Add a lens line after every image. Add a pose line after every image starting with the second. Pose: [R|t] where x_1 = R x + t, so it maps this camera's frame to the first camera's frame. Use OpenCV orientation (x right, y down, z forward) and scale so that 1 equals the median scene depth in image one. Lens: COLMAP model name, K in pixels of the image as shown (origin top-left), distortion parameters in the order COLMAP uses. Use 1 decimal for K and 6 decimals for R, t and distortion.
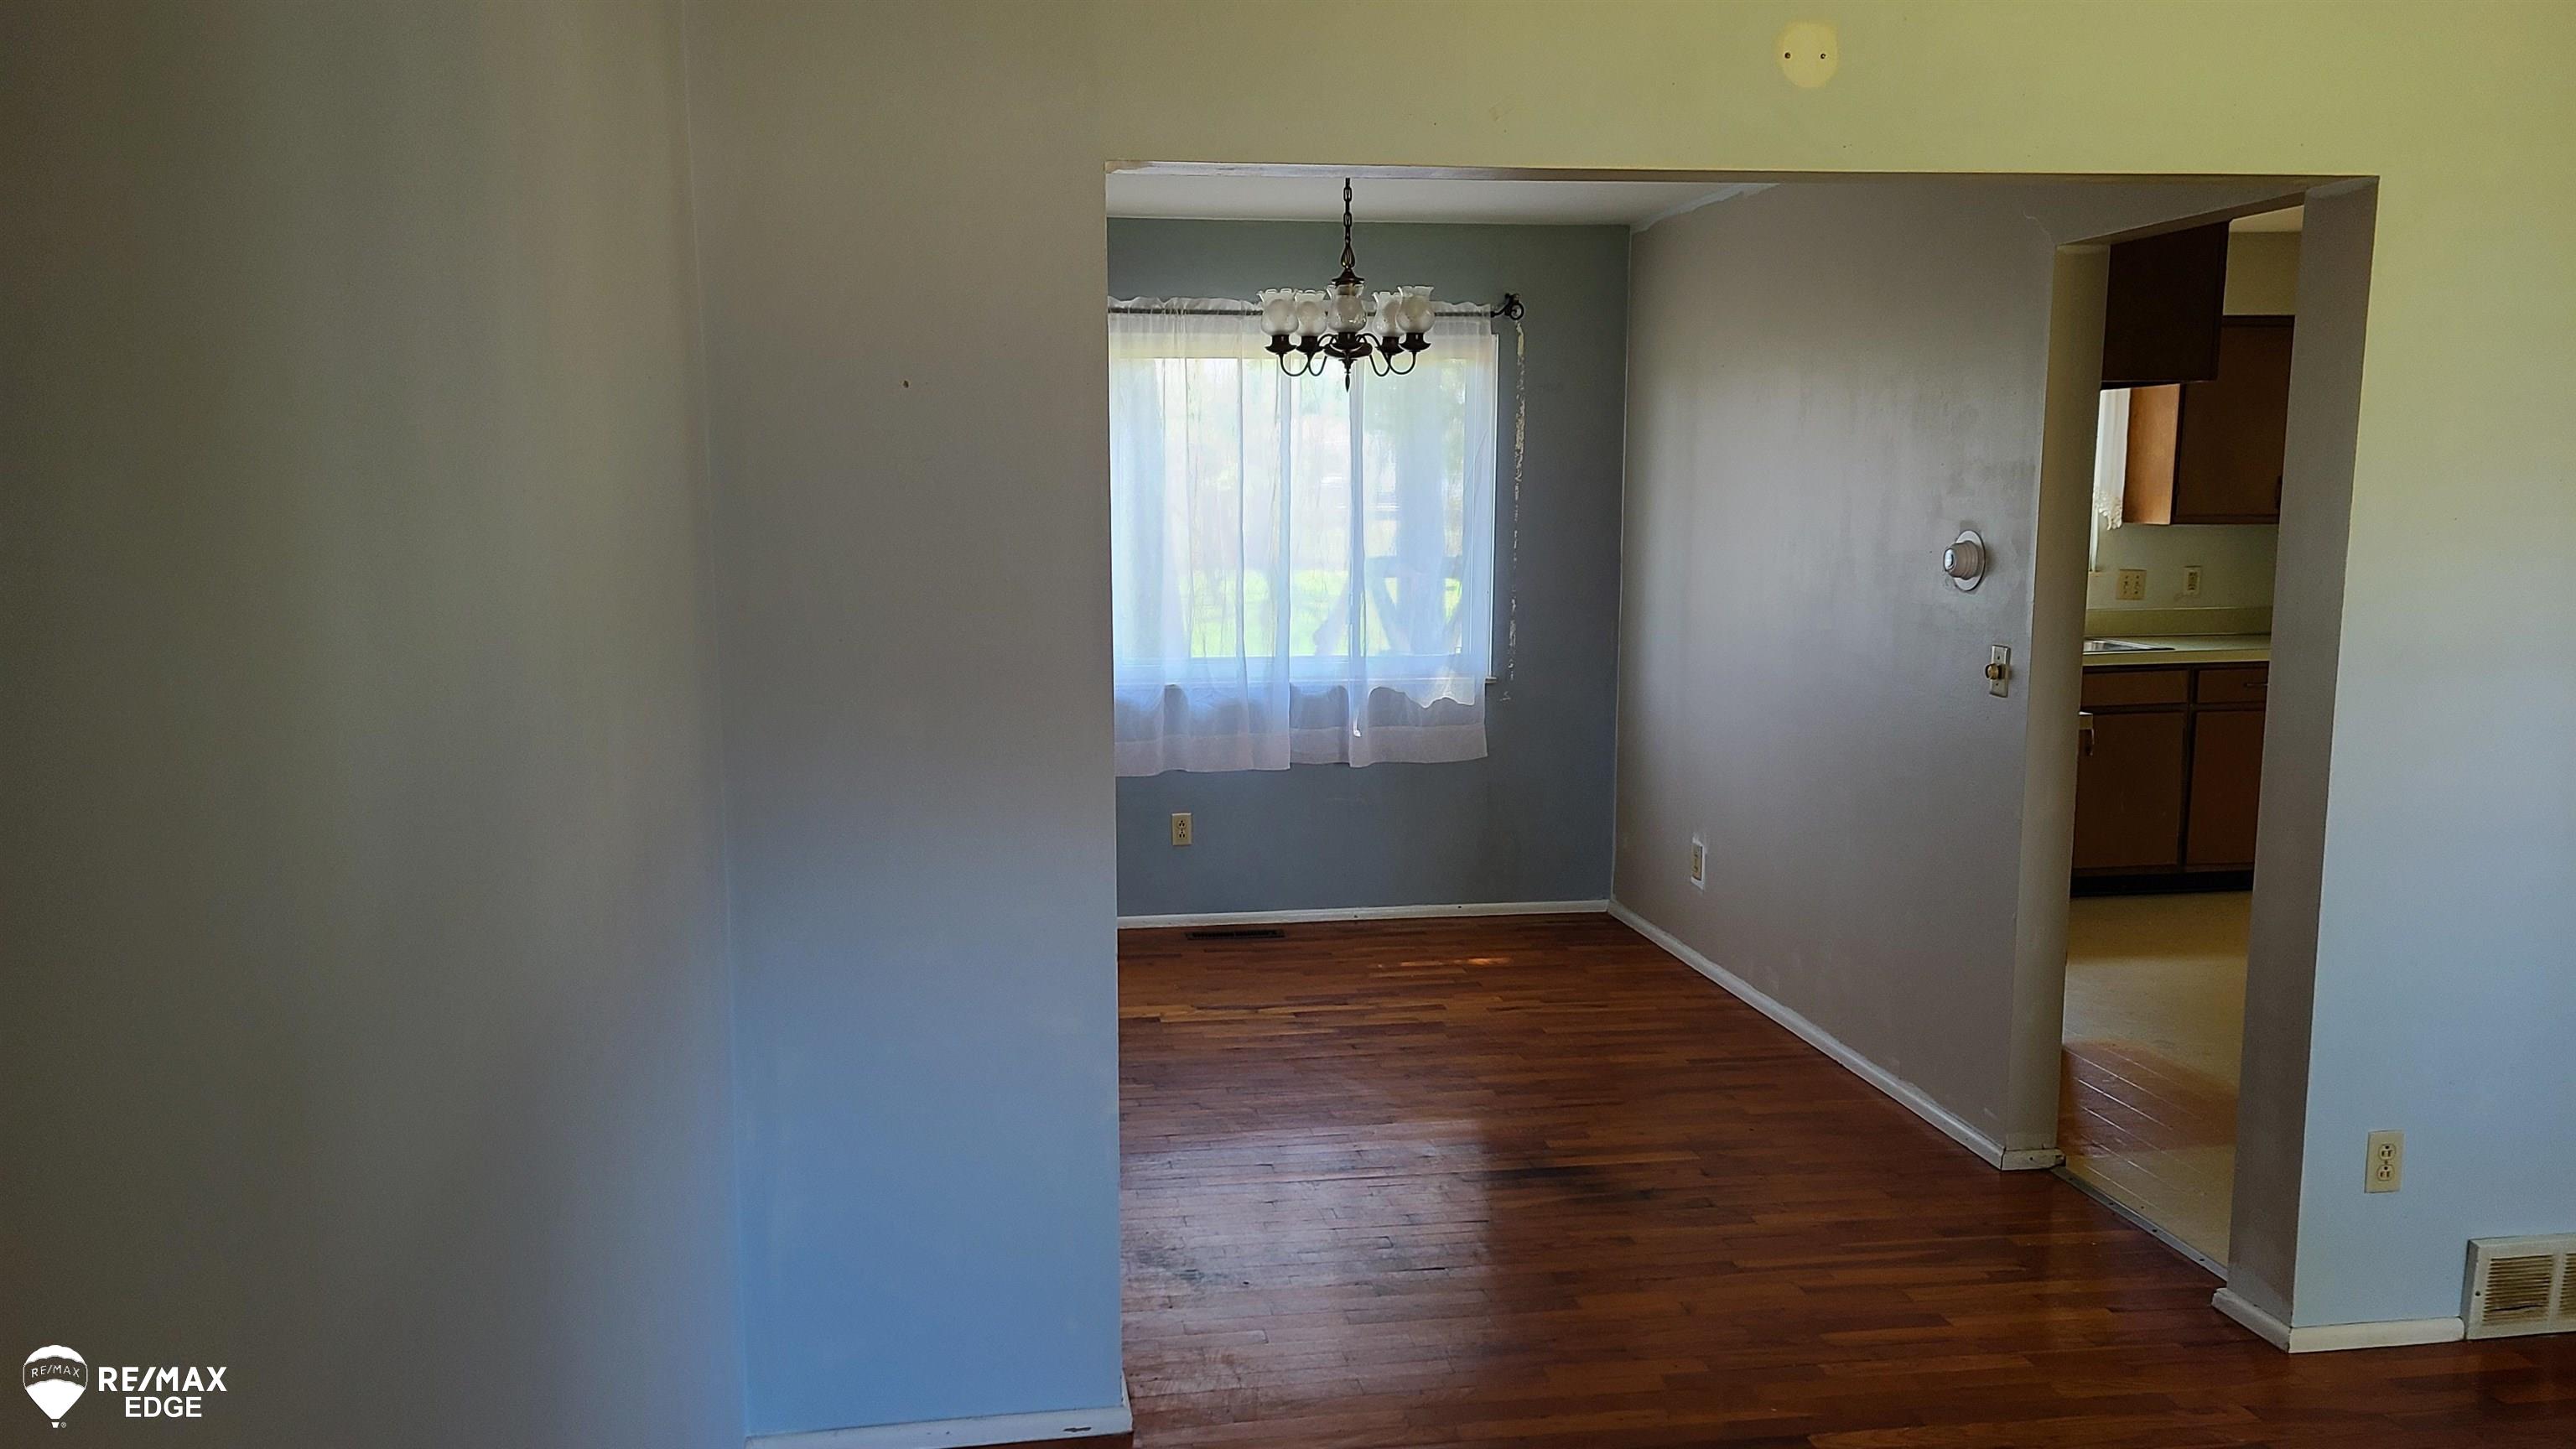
lens RADIAL K [[1920.4, 0, 1232.4], [0, 1920.4, 745.1], [0, 0, 1]] dist [0.067647, -0.042031]
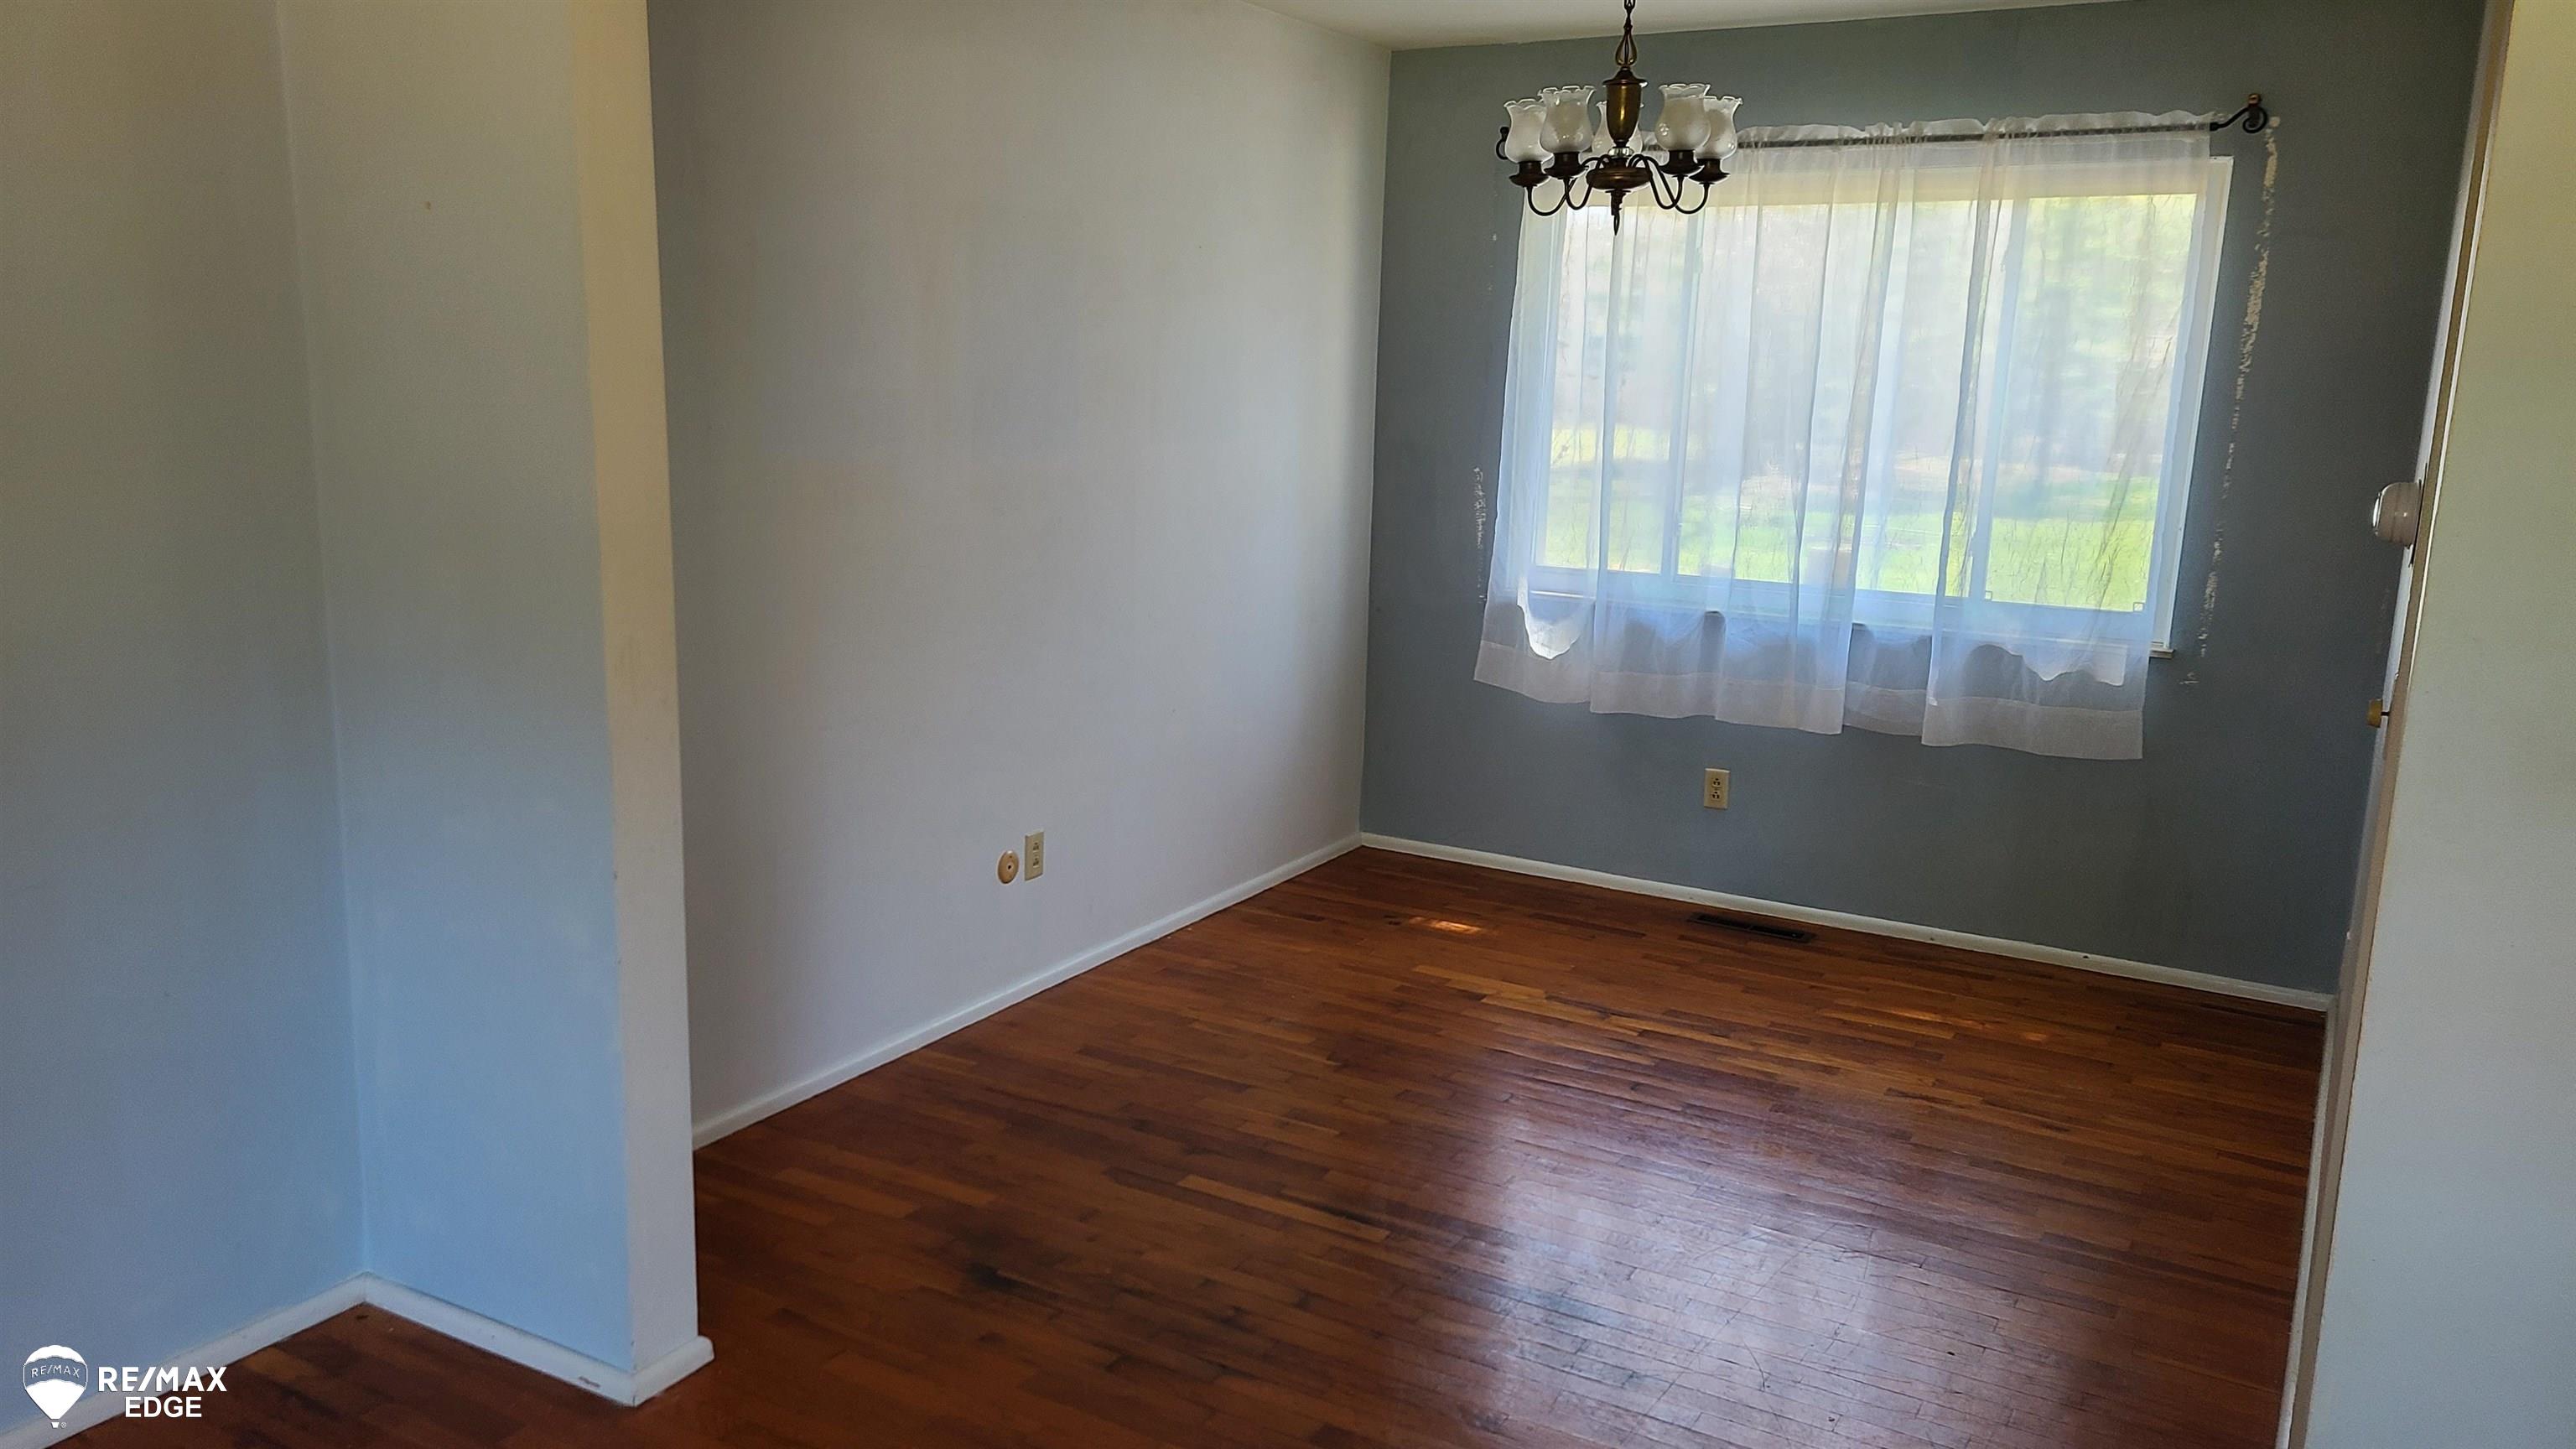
lens RADIAL K [[1920.4, 0, 1246.8], [0, 1920.4, 733.1], [0, 0, 1]] dist [0.067647, -0.042031]
pose [[0.773683, 0.145253, -0.616698, 0.331343], [-0.115353, 0.989390, 0.088318, -0.030015], [0.622983, 0.002808, 0.782230, 0.236023]]
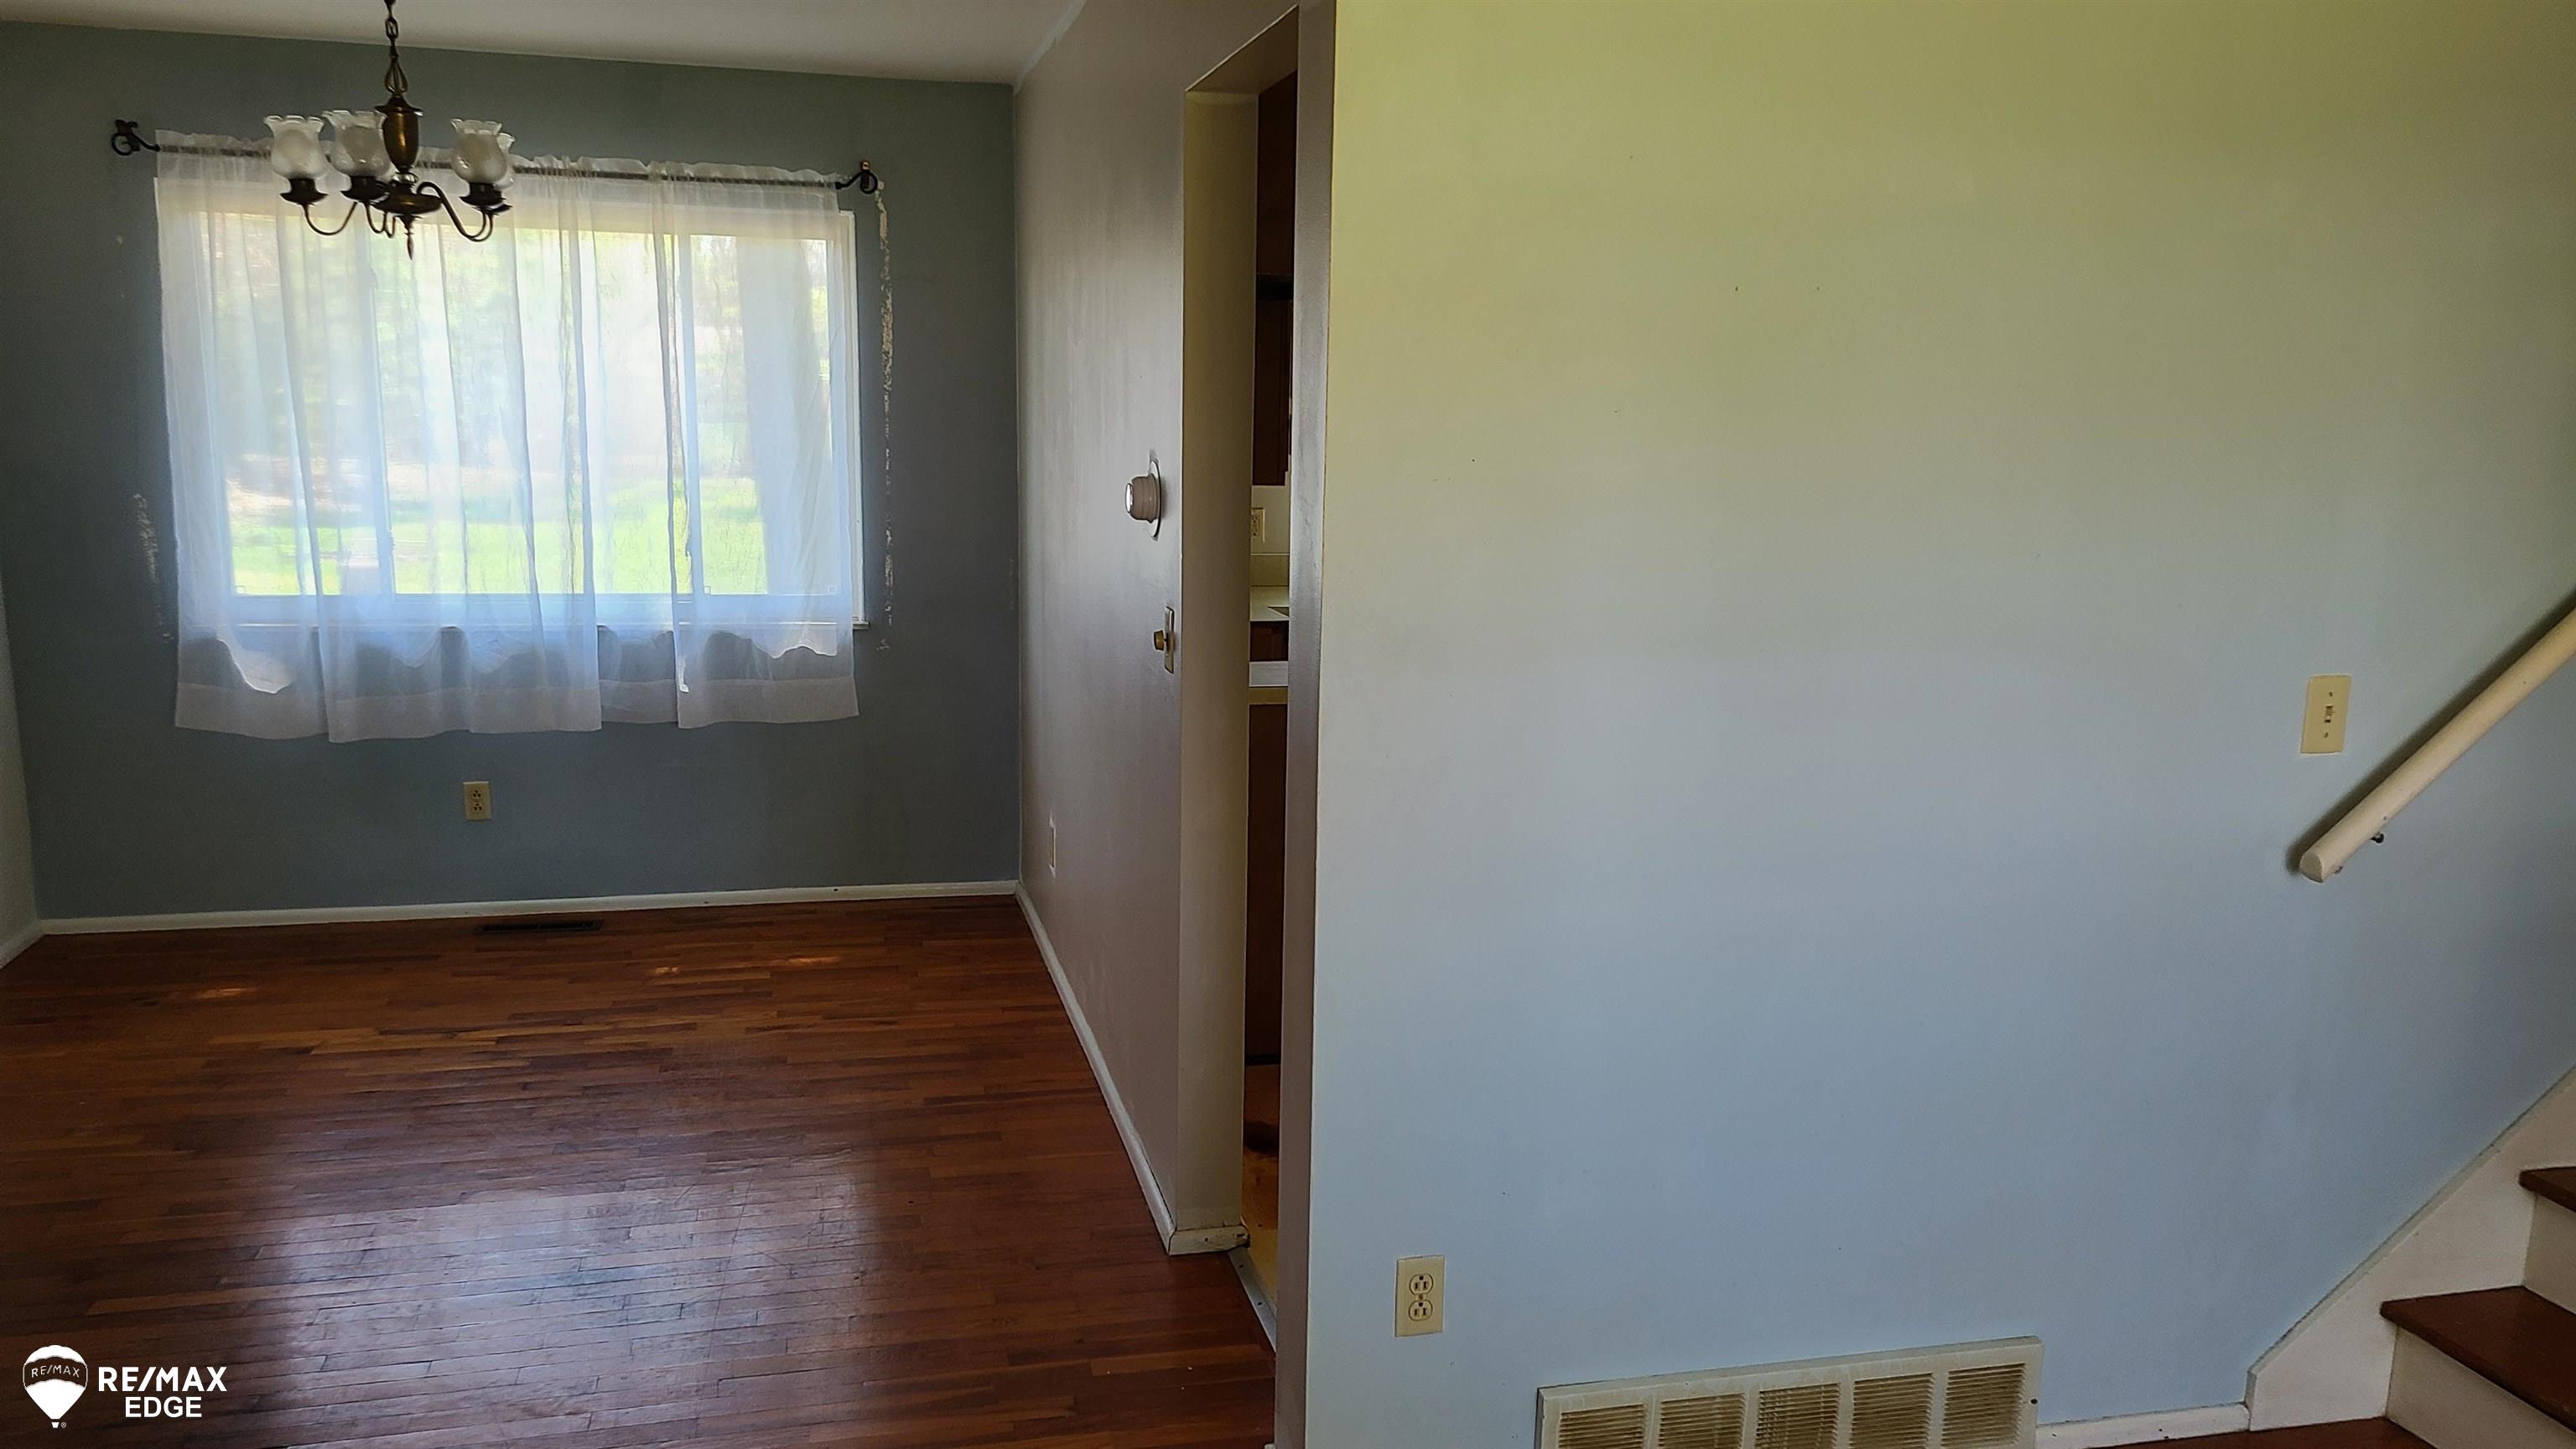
lens RADIAL K [[1920.4, 0, 1269.2], [0, 1920.4, 762.5], [0, 0, 1]] dist [0.067647, -0.042031]
pose [[0.996218, 0.004069, 0.086799, 0.248573], [-0.008581, 0.998627, 0.051678, -0.019566], [-0.086469, -0.052227, 0.994885, 0.139355]]
